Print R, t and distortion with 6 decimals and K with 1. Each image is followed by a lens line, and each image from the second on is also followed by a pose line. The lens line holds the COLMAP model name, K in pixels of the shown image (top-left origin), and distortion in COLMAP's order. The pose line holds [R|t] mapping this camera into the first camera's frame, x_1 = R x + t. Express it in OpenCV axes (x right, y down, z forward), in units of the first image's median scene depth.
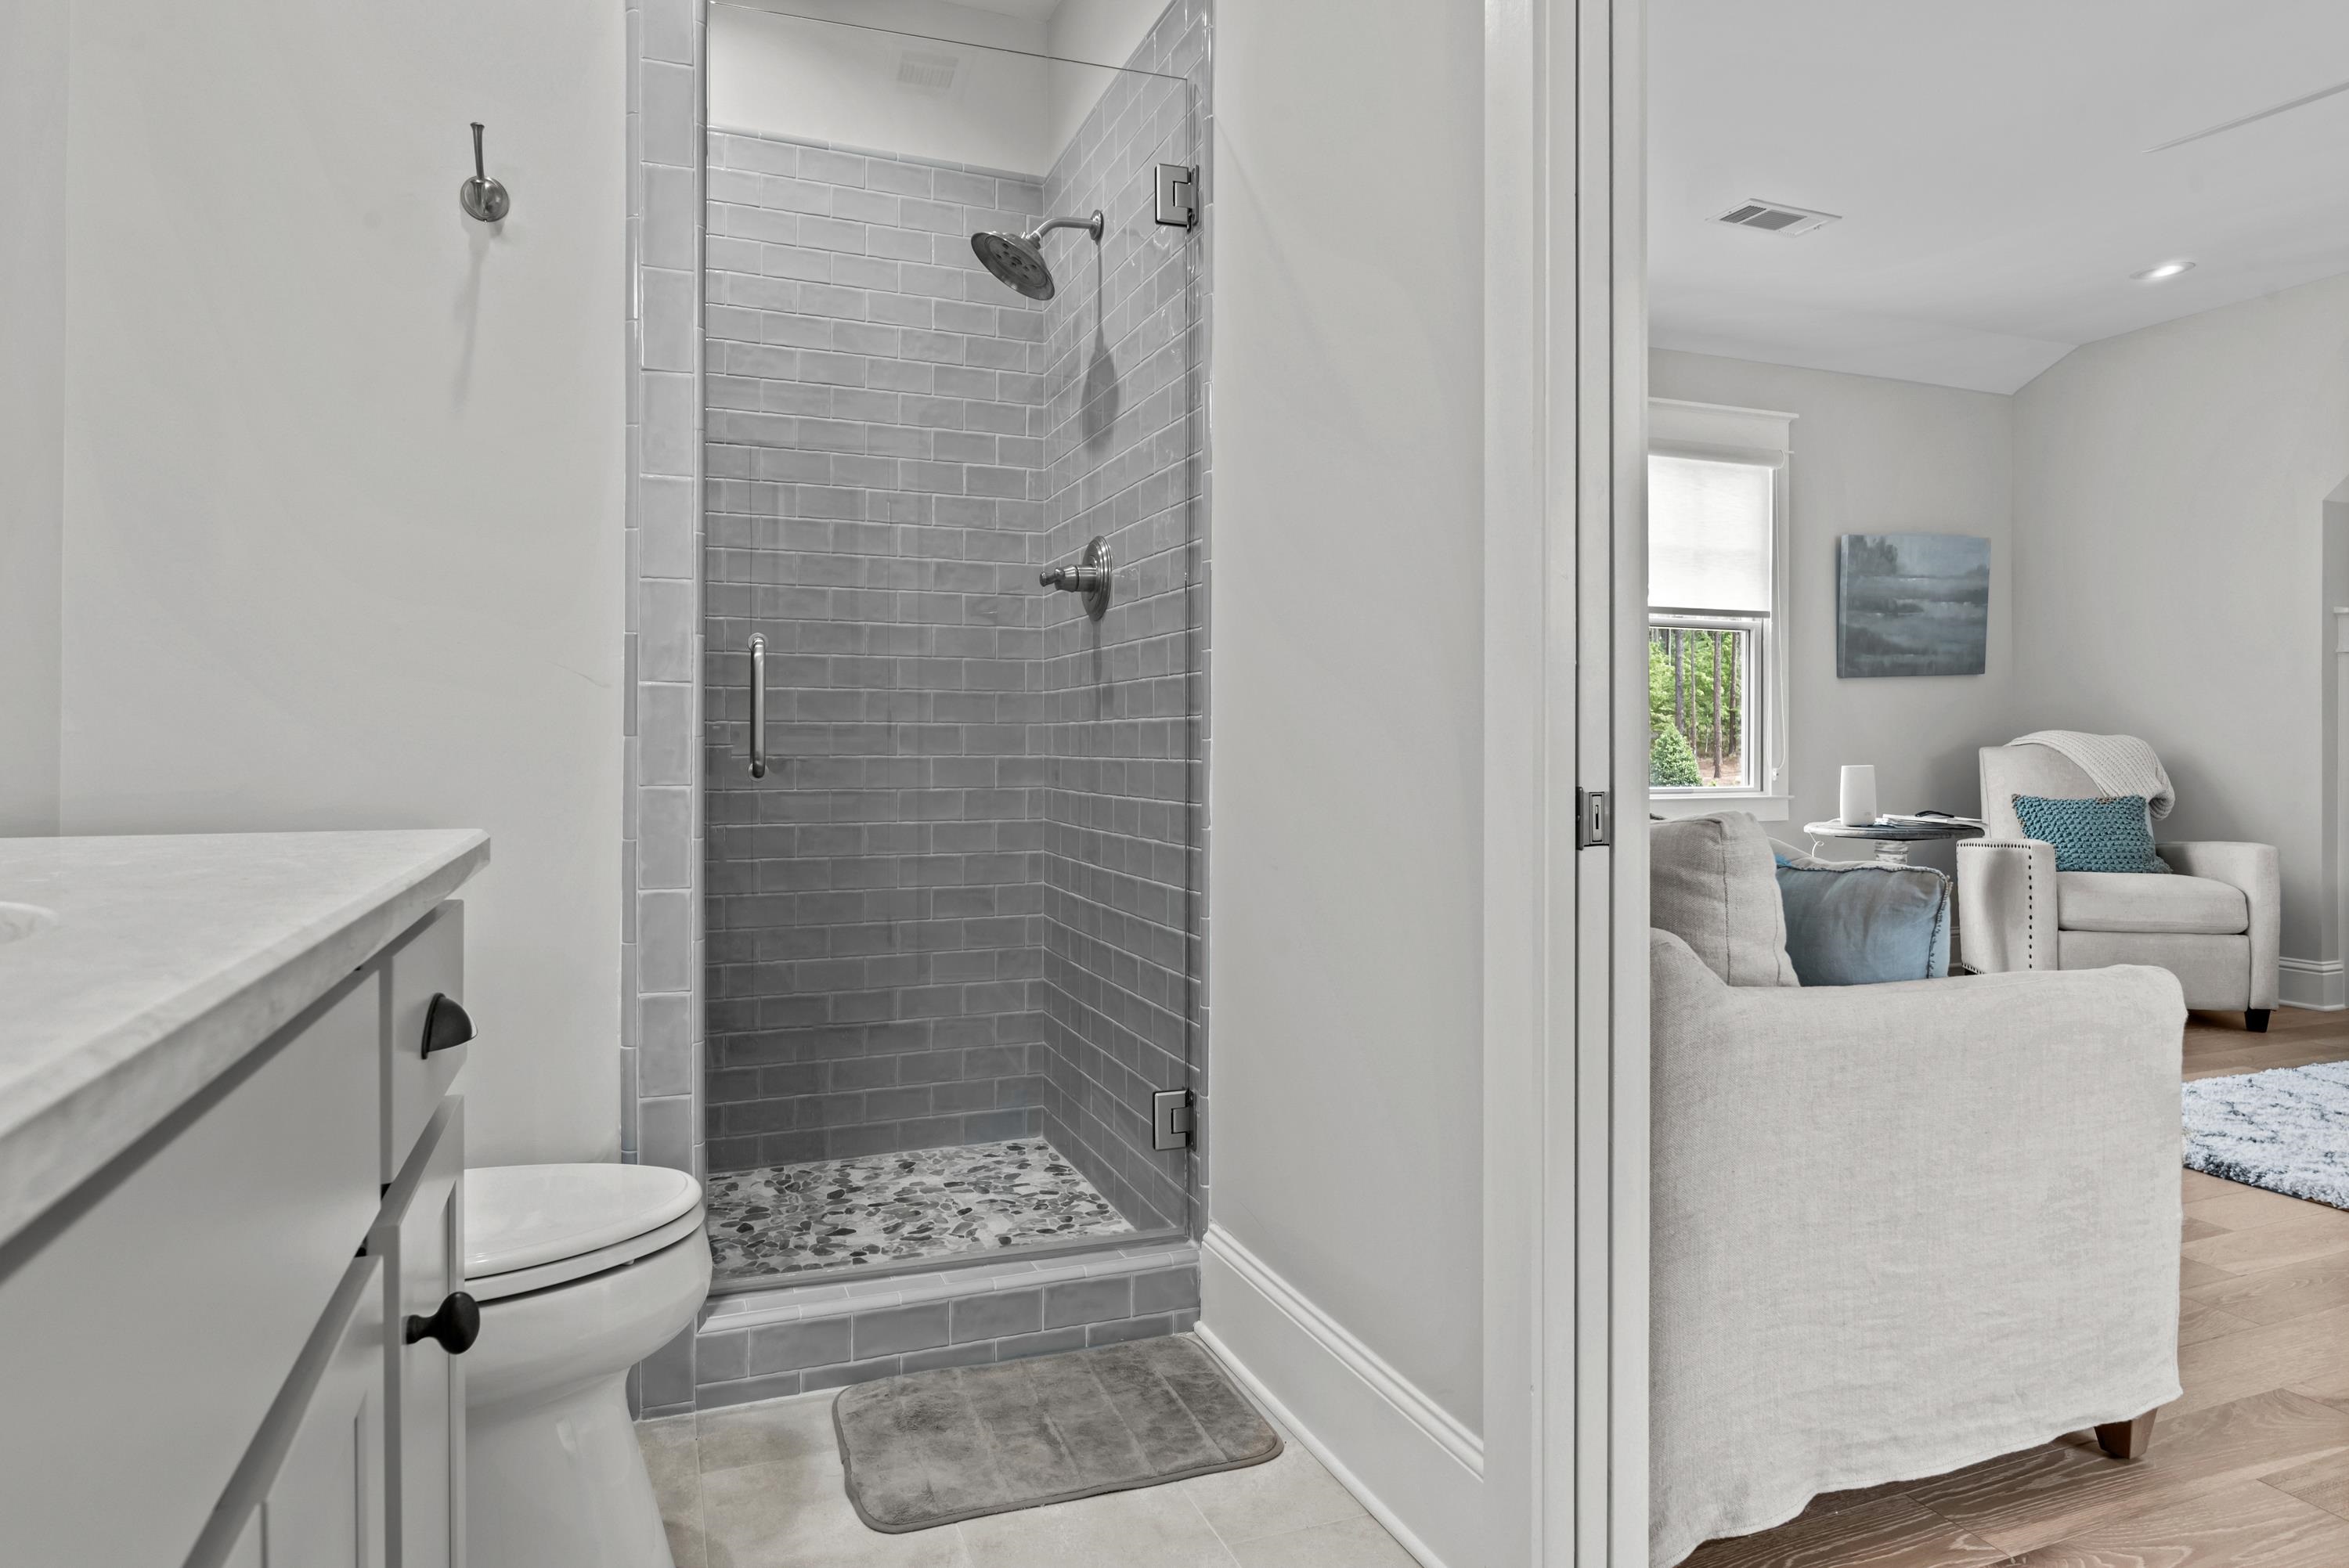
lens RADIAL K [[1357.8, 0, 1153.3], [0, 1357.8, 745.6], [0, 0, 1]] dist [-0.008675, 0.004027]
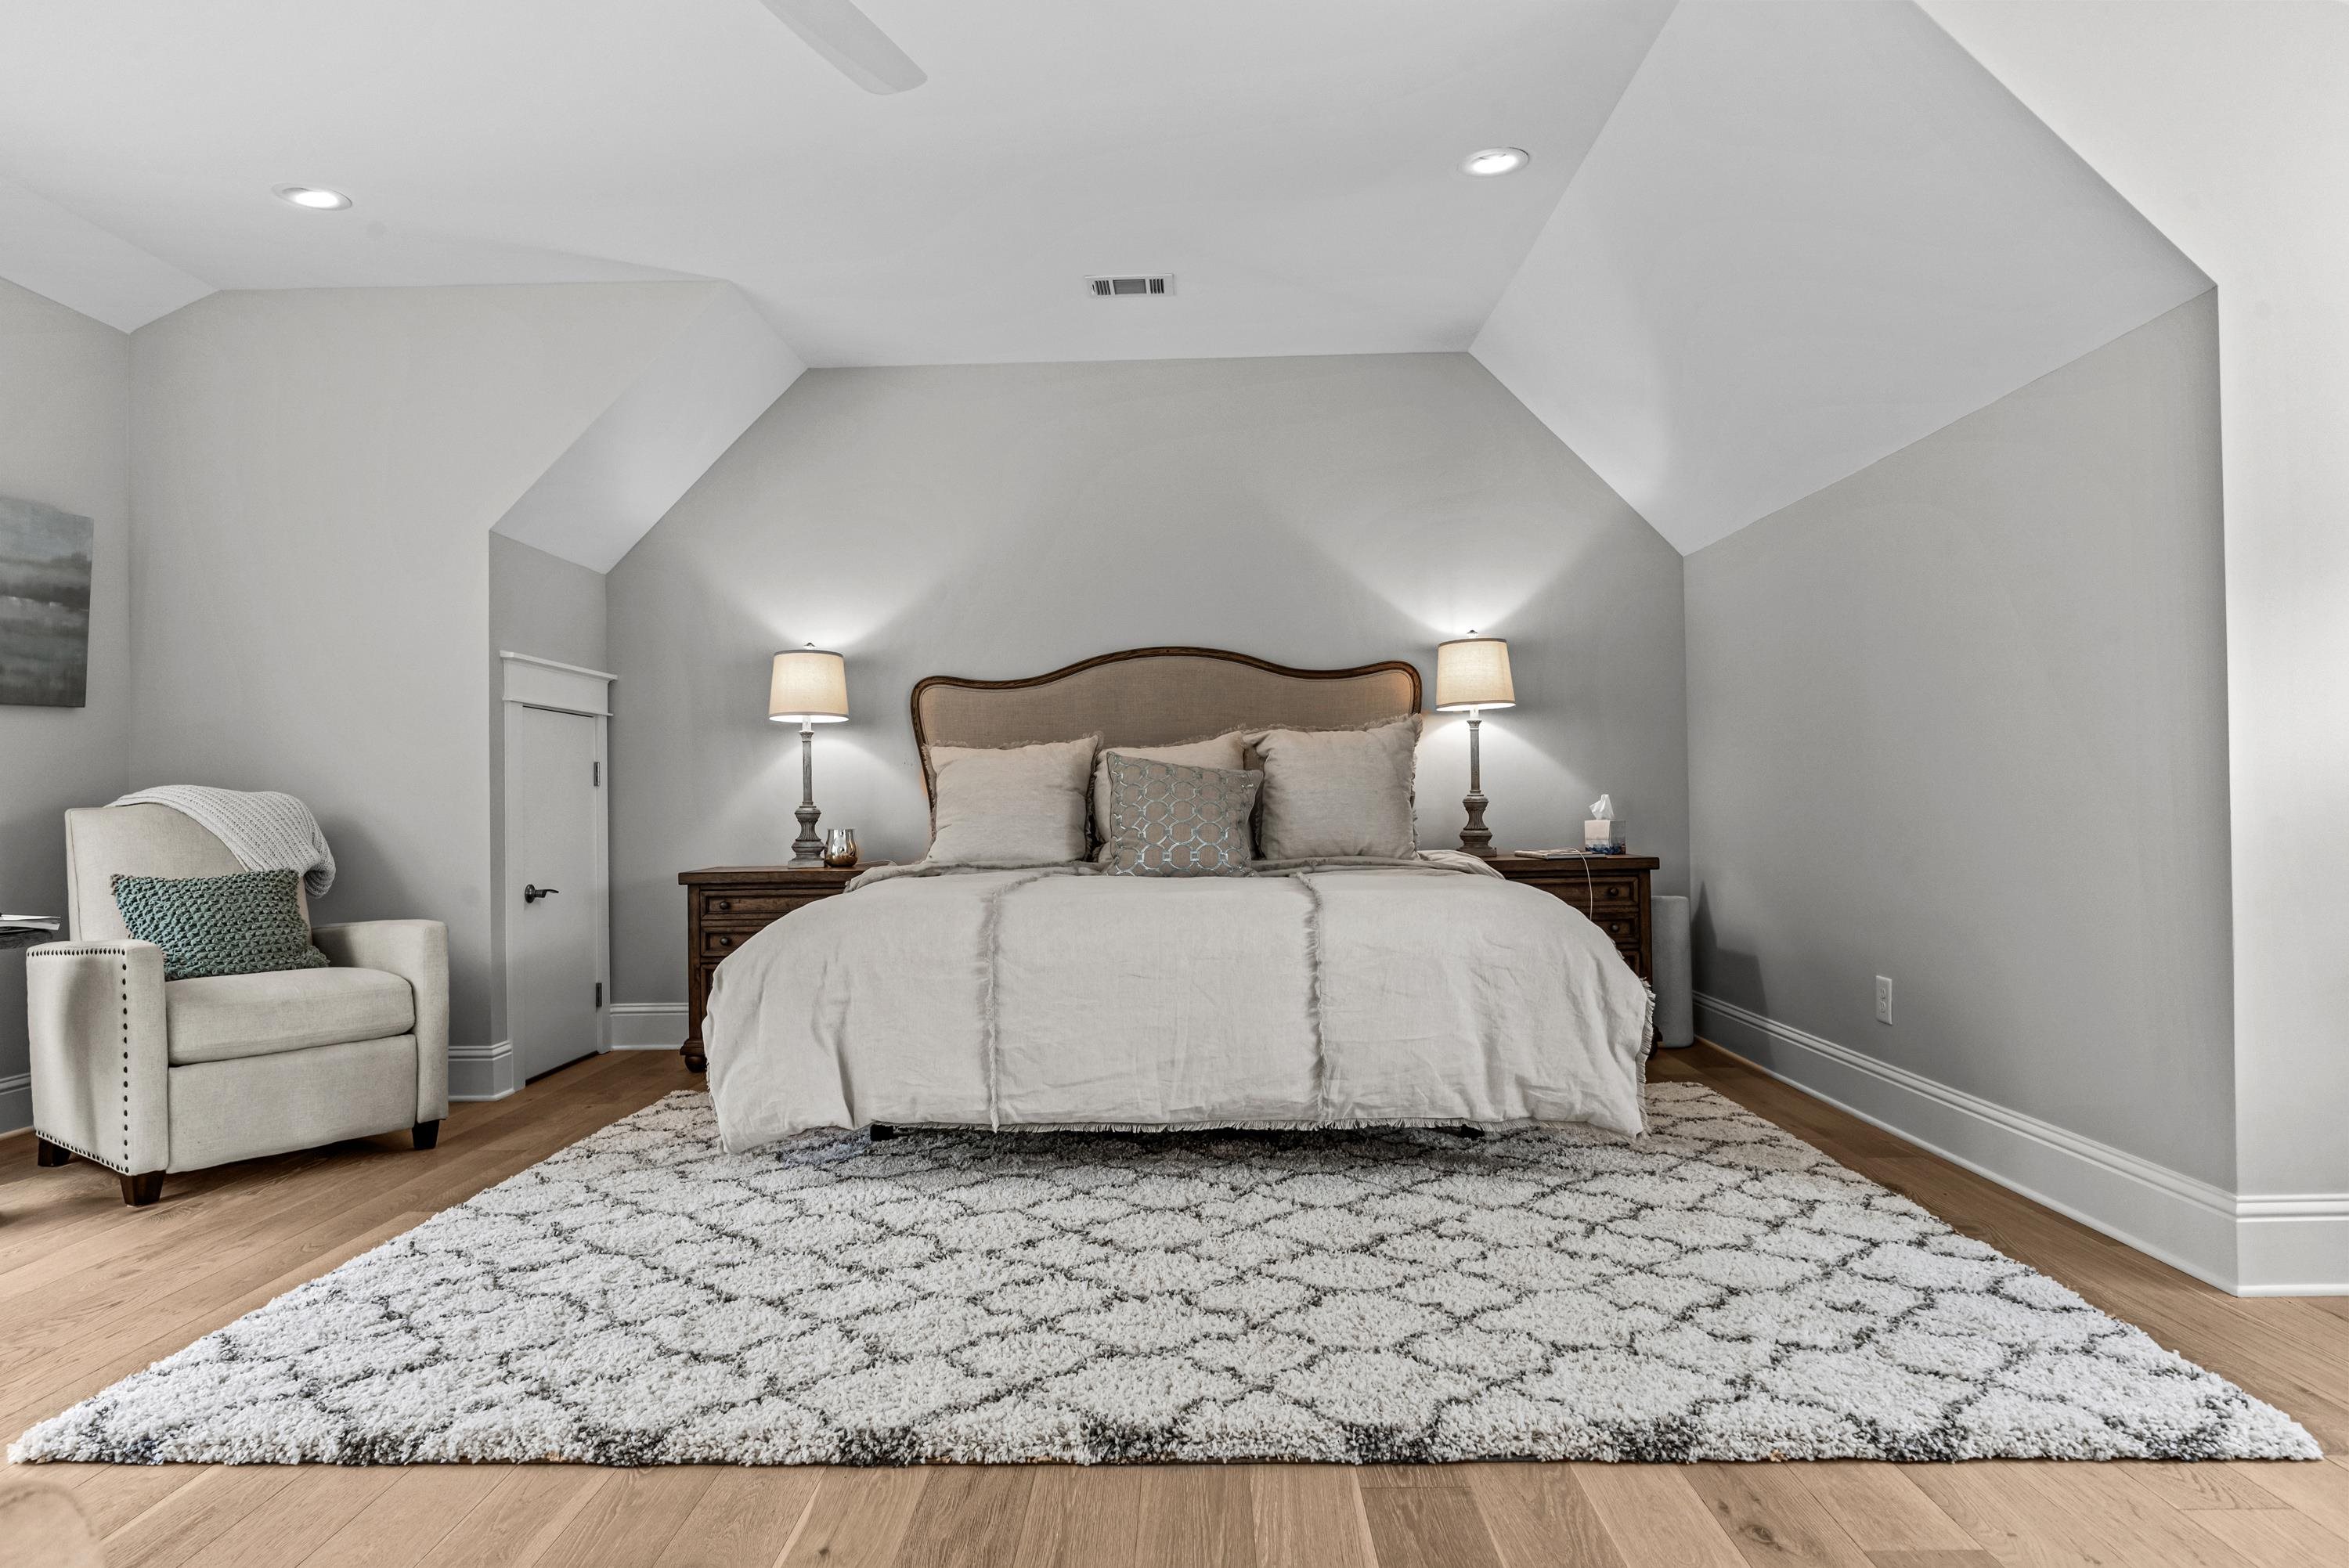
lens RADIAL K [[1357.8, 0, 1183.1], [0, 1357.8, 797.1], [0, 0, 1]] dist [-0.008675, 0.004027]
pose [[0.374797, 0.004710, 0.927095, 0.211821], [0.013479, 0.999854, -0.010528, 0.011579], [-0.927009, 0.016442, 0.374679, 0.246265]]
